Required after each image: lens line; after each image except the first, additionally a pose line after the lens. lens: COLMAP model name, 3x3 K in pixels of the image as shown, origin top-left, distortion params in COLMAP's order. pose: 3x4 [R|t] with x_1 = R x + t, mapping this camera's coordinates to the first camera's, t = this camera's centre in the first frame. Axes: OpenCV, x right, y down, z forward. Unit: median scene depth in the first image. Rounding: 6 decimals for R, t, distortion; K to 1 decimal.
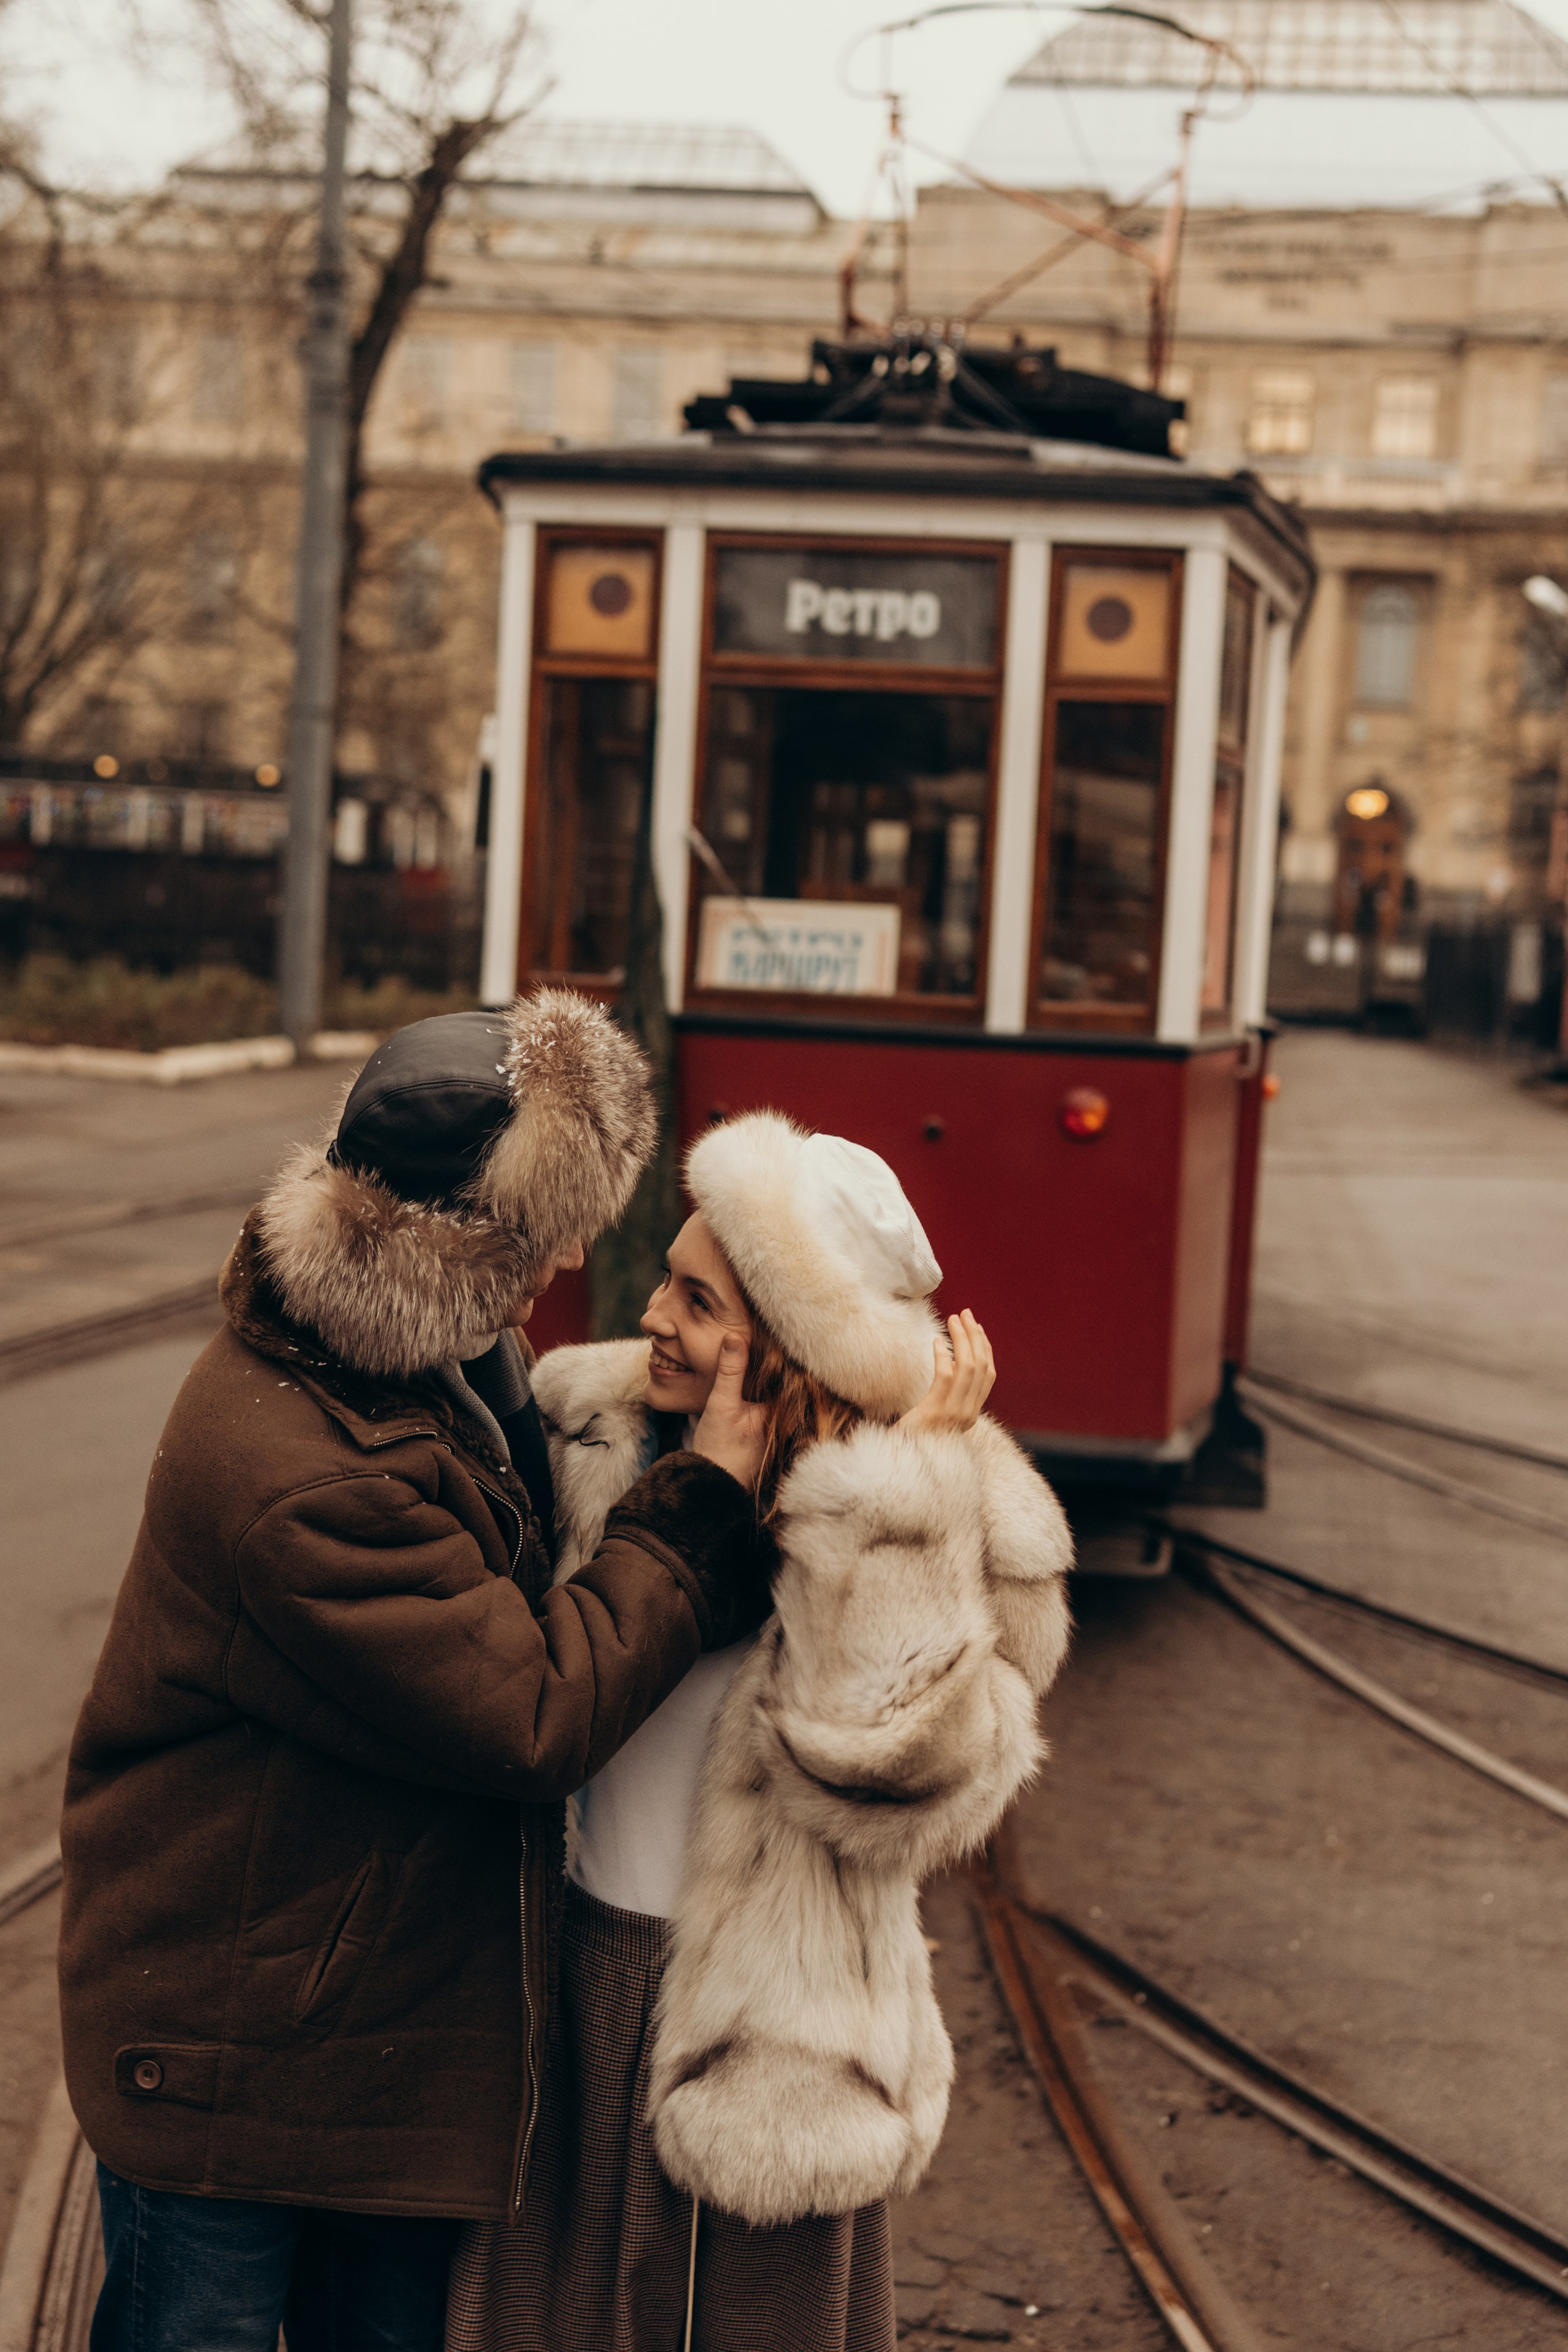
lens RADIAL K [[3218.0, 0, 791.7], [0, 3218.0, 1176.1], [0, 0, 1]] dist [0.007529, 0.000000]
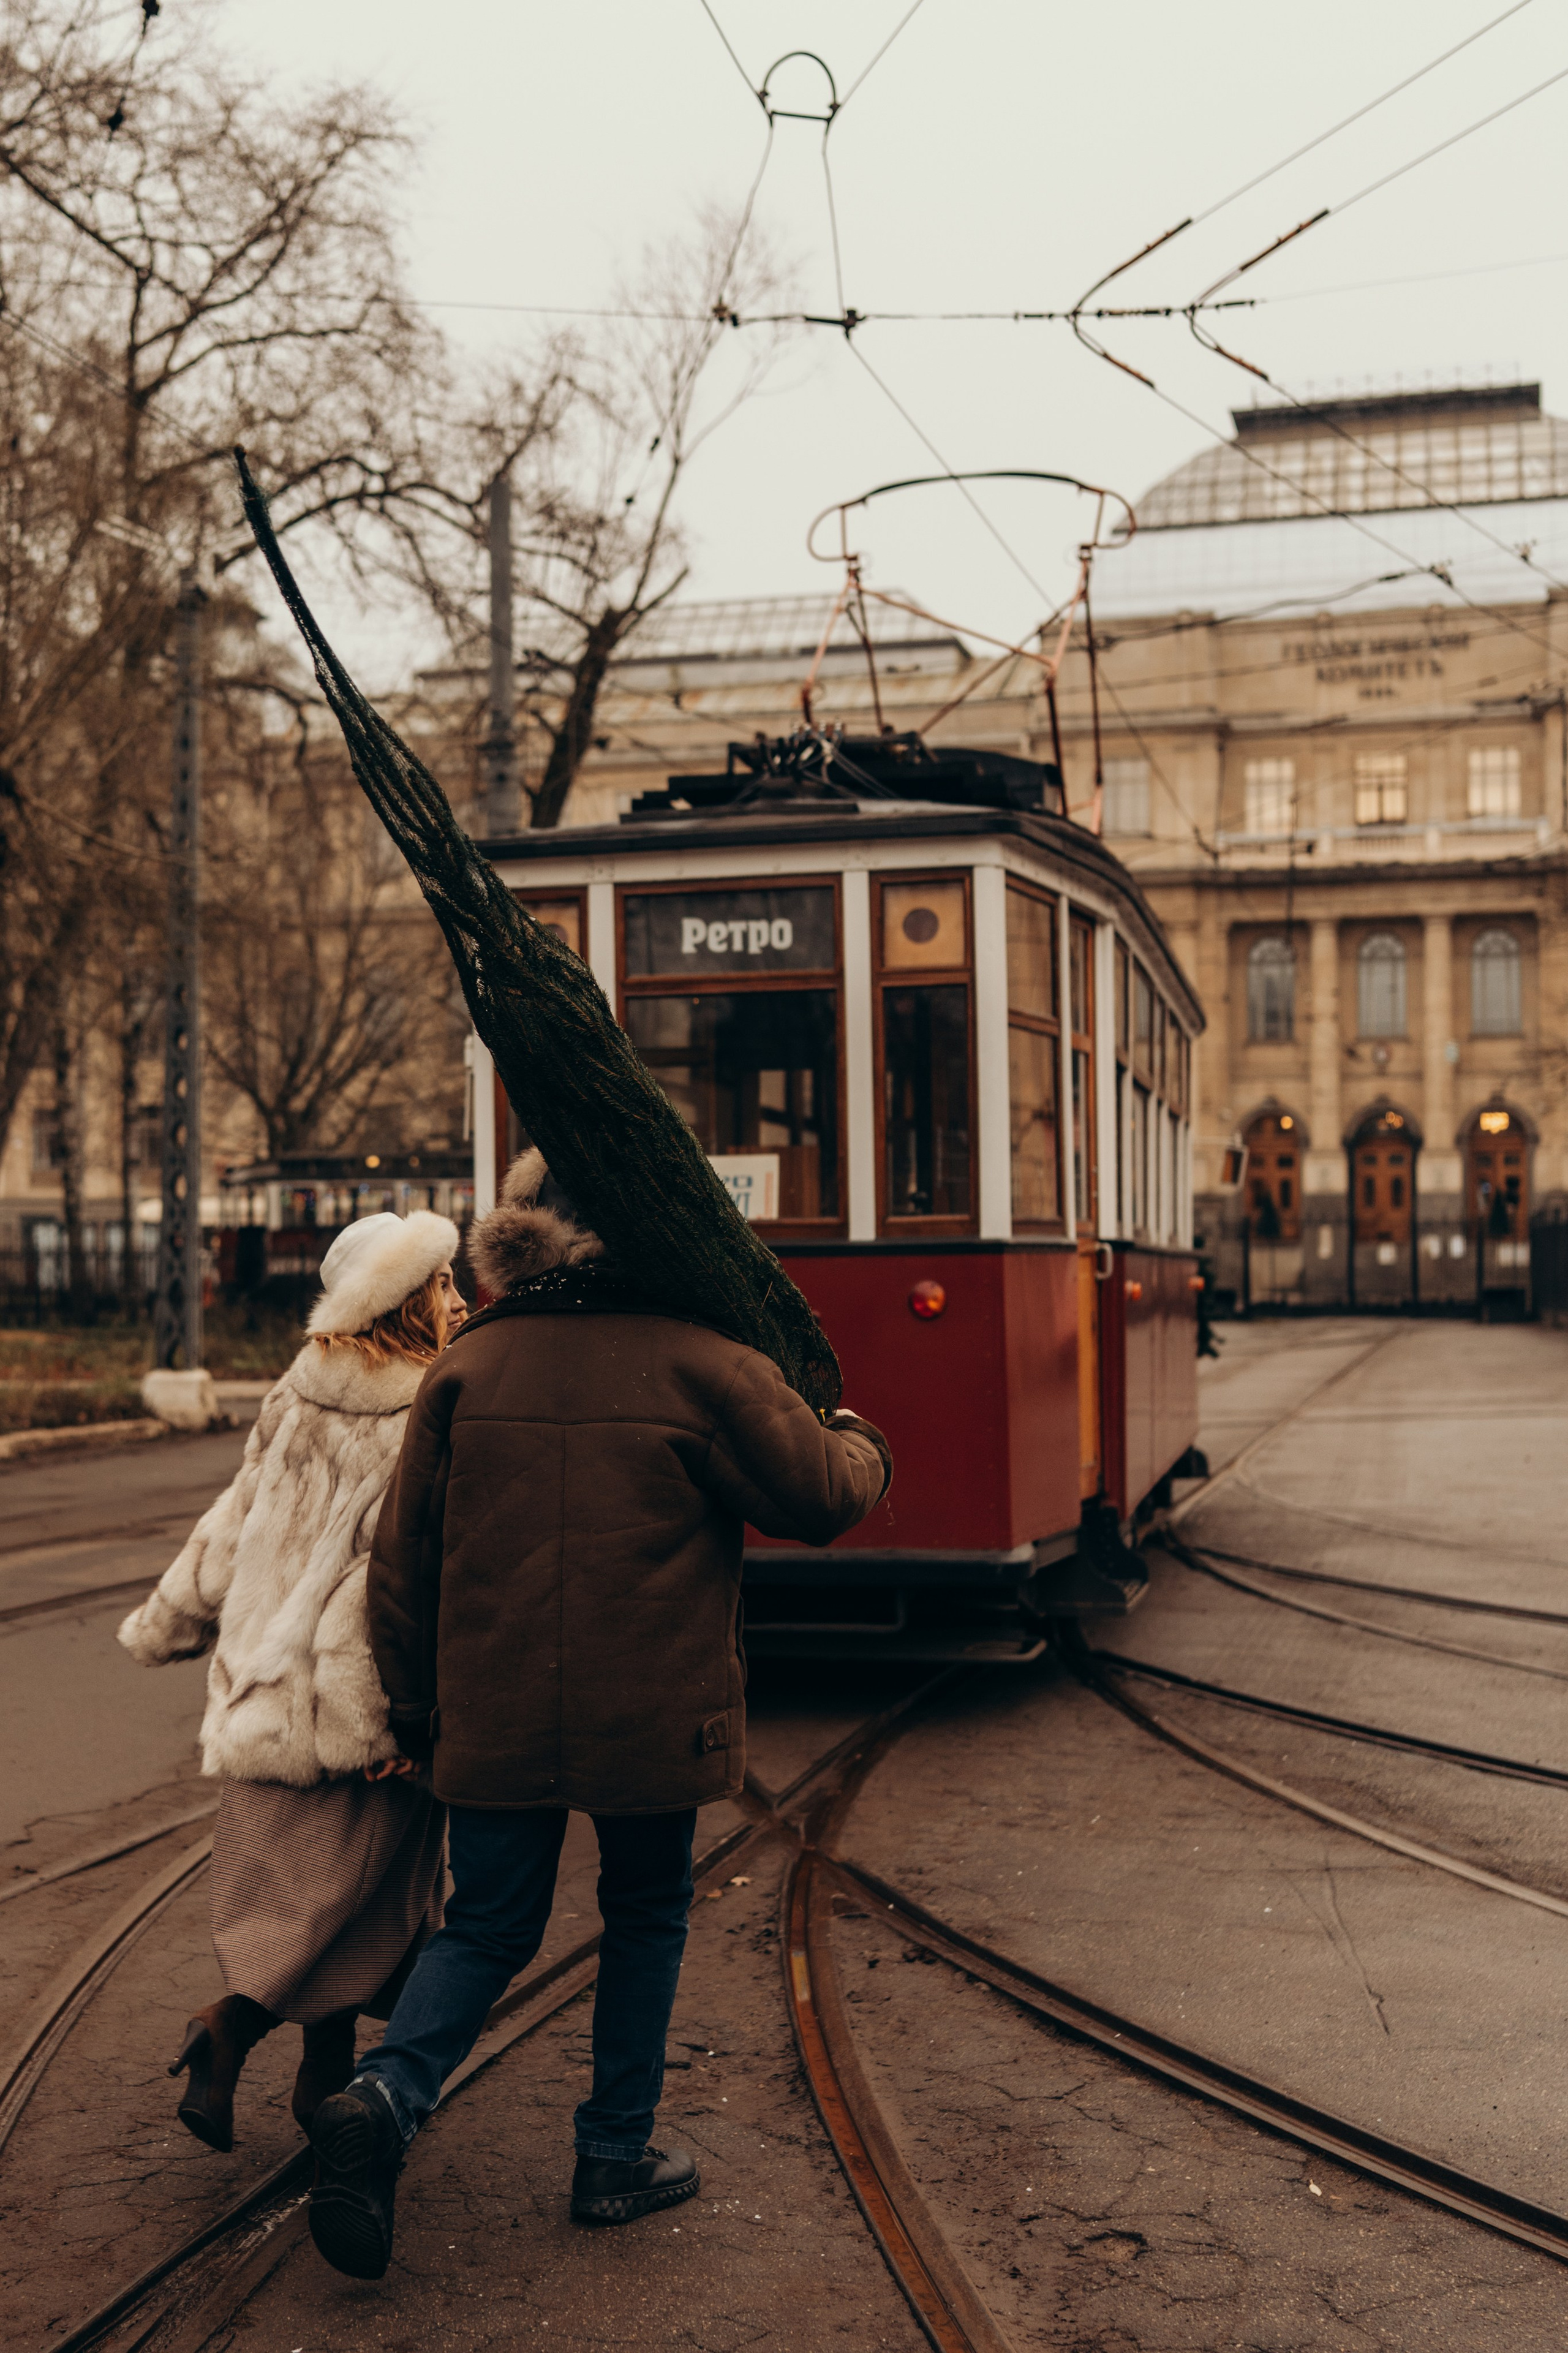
lens RADIAL K [[2792.0, 0, 554.6], [0, 2792.0, 1201.9], [0, 0, 1]] dist [-0.006729, 0.000000]
pose [[0.986390, -0.069451, -0.149034, 0.112068], [0.053459, 0.992630, -0.108756, 0.055828], [0.155489, 0.099308, 0.982833, -0.137103]]
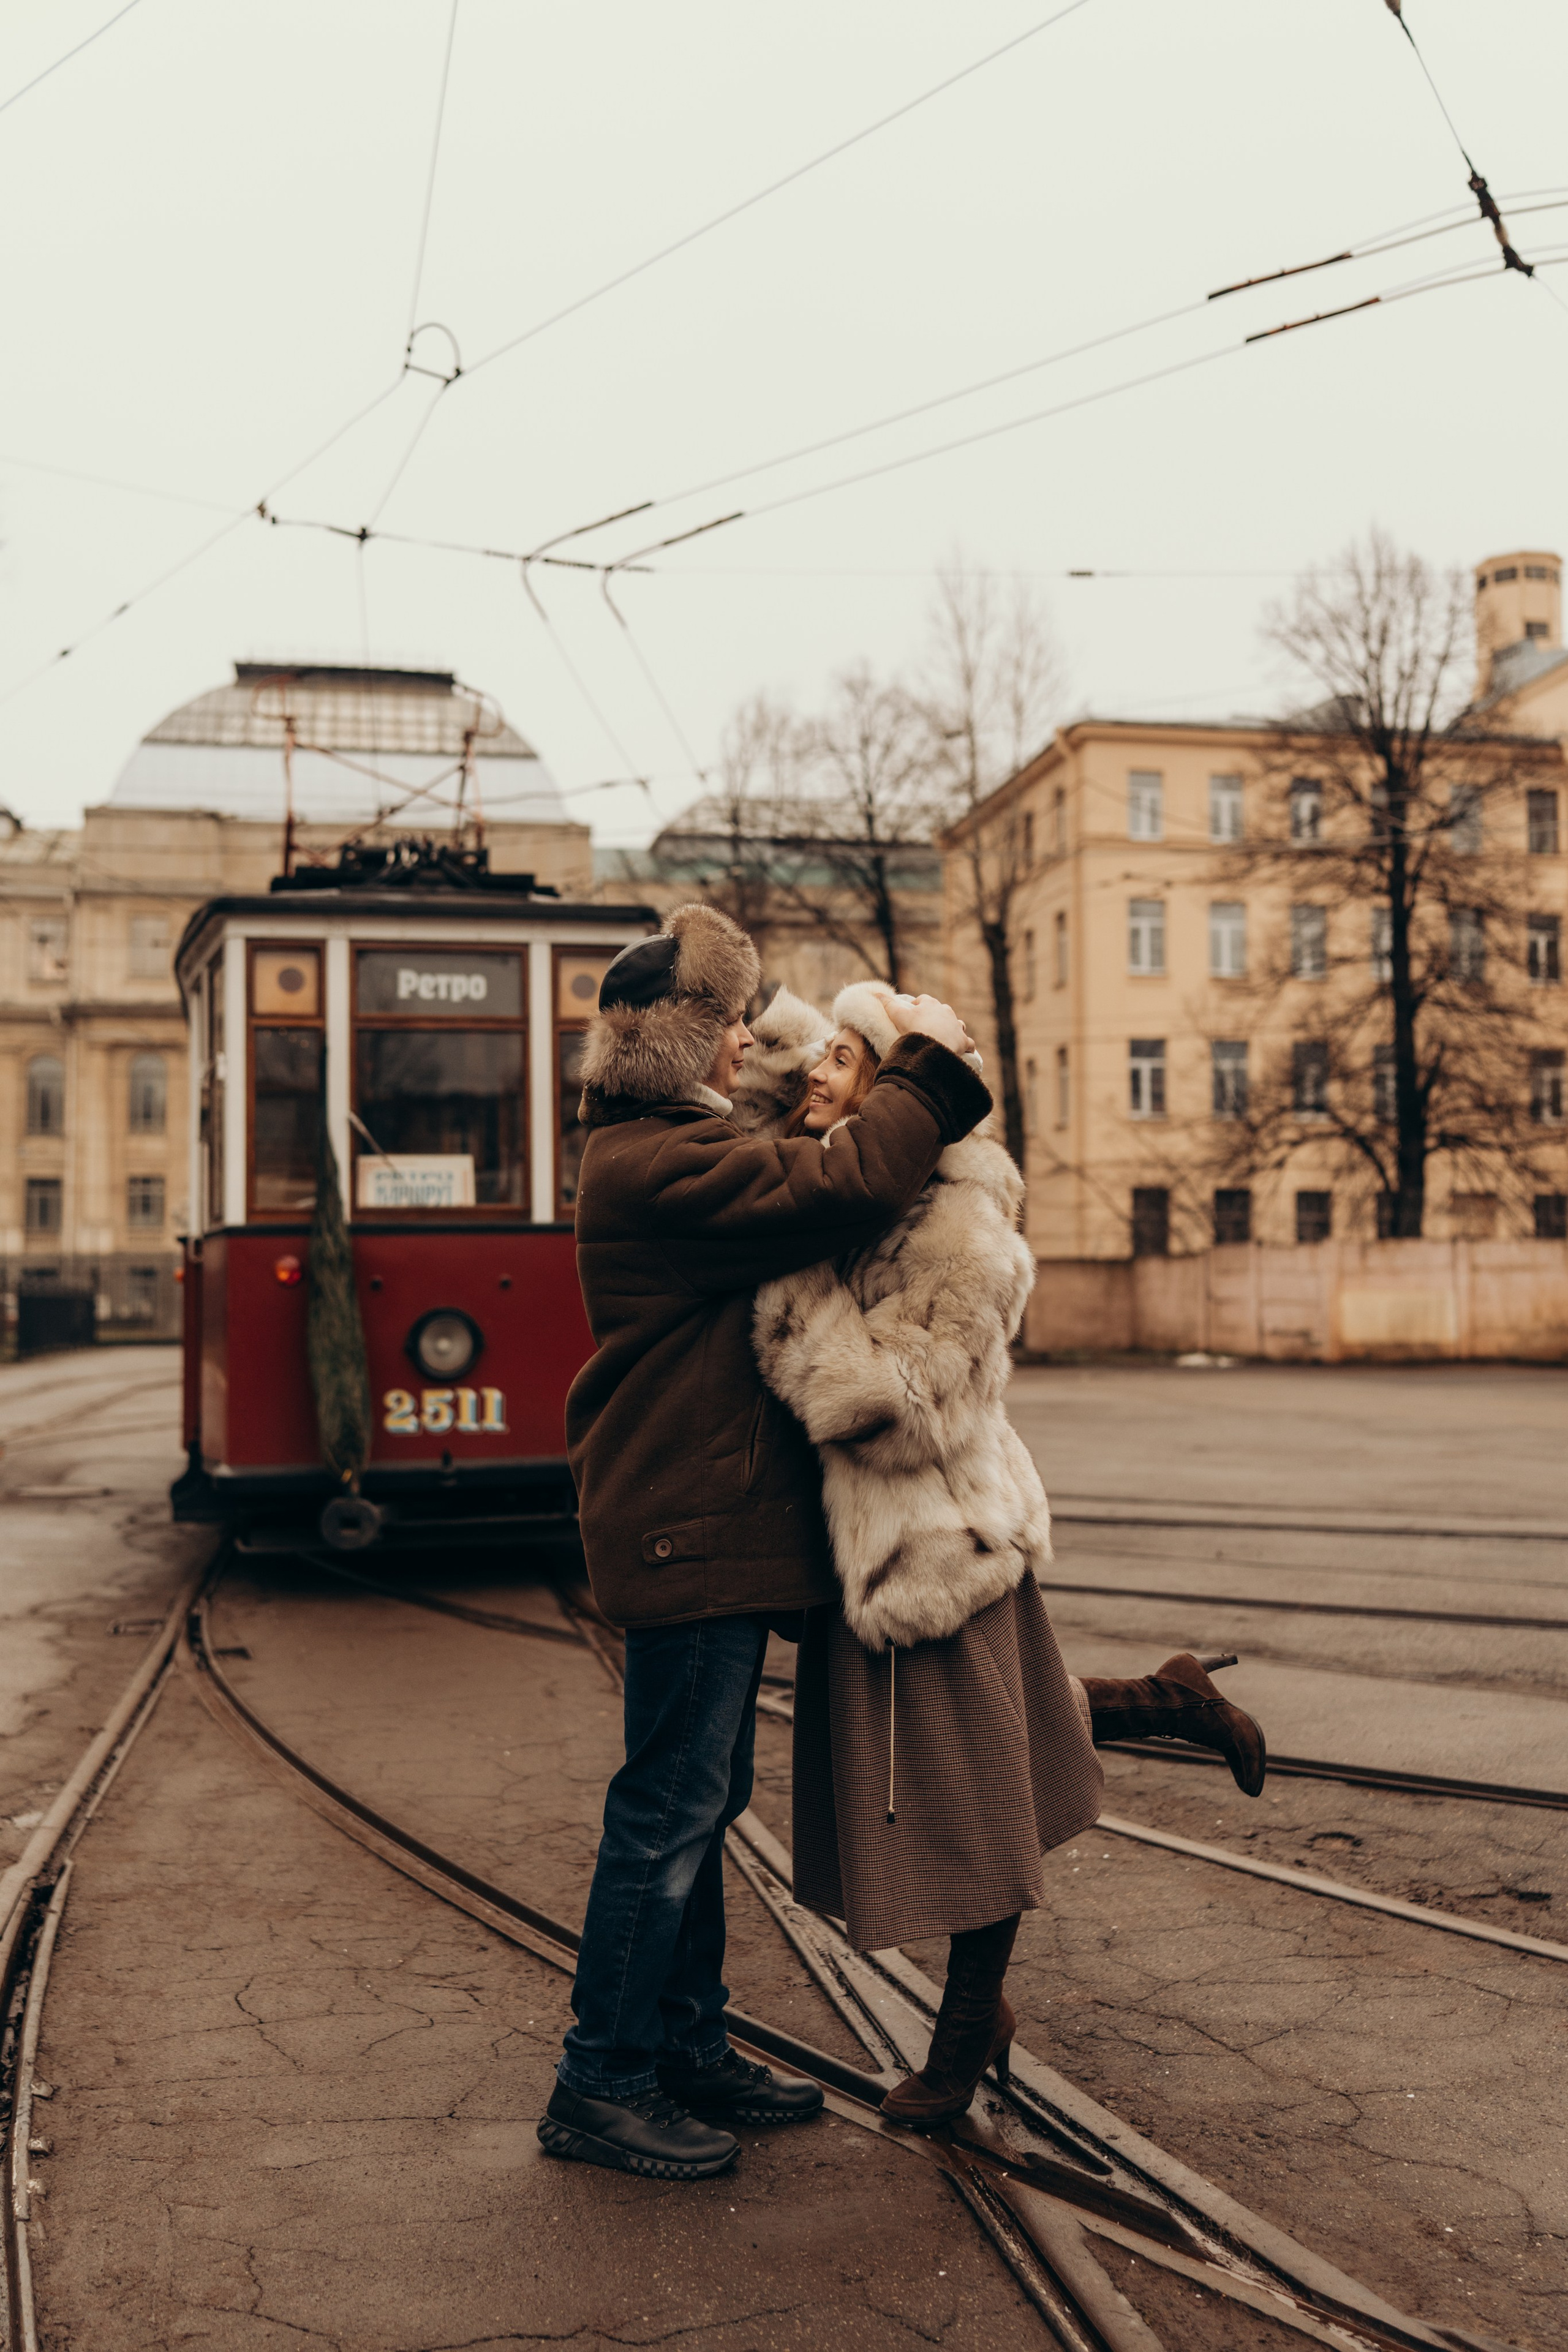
lens RADIAL K [[2136.9, 0, 748.5], [0, 2136.9, 1166.5], [0, 0, 1]] dist [0.016308, 0.000000]
pose [[0.944525, -0.047289, 0.325016, -0.199466], [0.090090, 0.988928, -0.117920, 0.070340], [-0.315841, 0.140659, 0.938328, -0.114569]]
